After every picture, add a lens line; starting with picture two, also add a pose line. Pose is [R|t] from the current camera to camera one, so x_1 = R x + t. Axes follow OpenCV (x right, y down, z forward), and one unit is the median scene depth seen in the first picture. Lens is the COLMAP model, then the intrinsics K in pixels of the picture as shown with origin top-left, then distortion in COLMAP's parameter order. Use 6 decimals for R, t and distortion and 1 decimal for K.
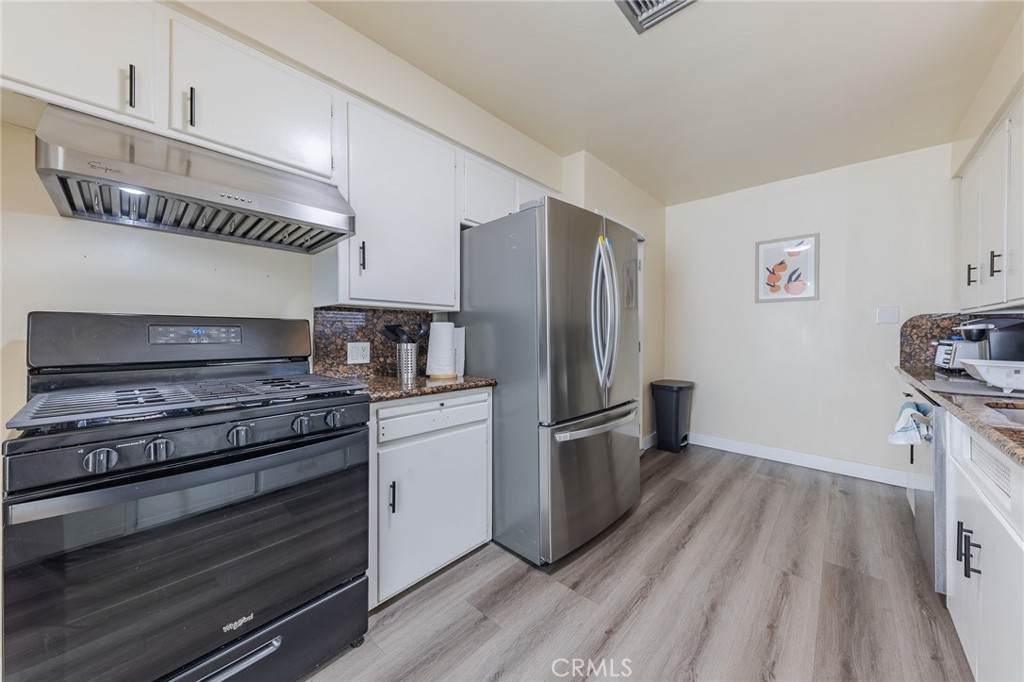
lens RADIAL K [[359.5, 0, 524.1], [0, 359.5, 339.2], [0, 0, 1]] dist [0.000867, -0.000158]
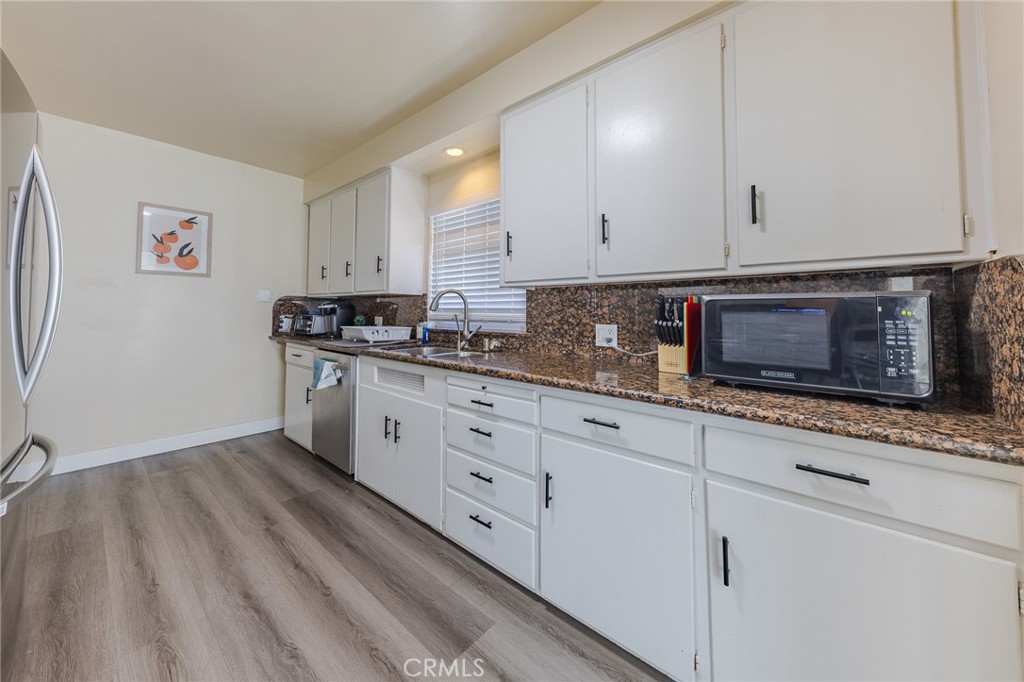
lens RADIAL K [[366.8, 0, 512.3], [0, 366.8, 296.6], [0, 0, 1]] dist [0.000434, -0.000048]
pose [[-0.018132, 0.036153, 0.999182, -0.355211], [0.011072, 0.999292, -0.035956, -0.009042], [-0.999774, 0.010411, -0.018520, 0.215905]]
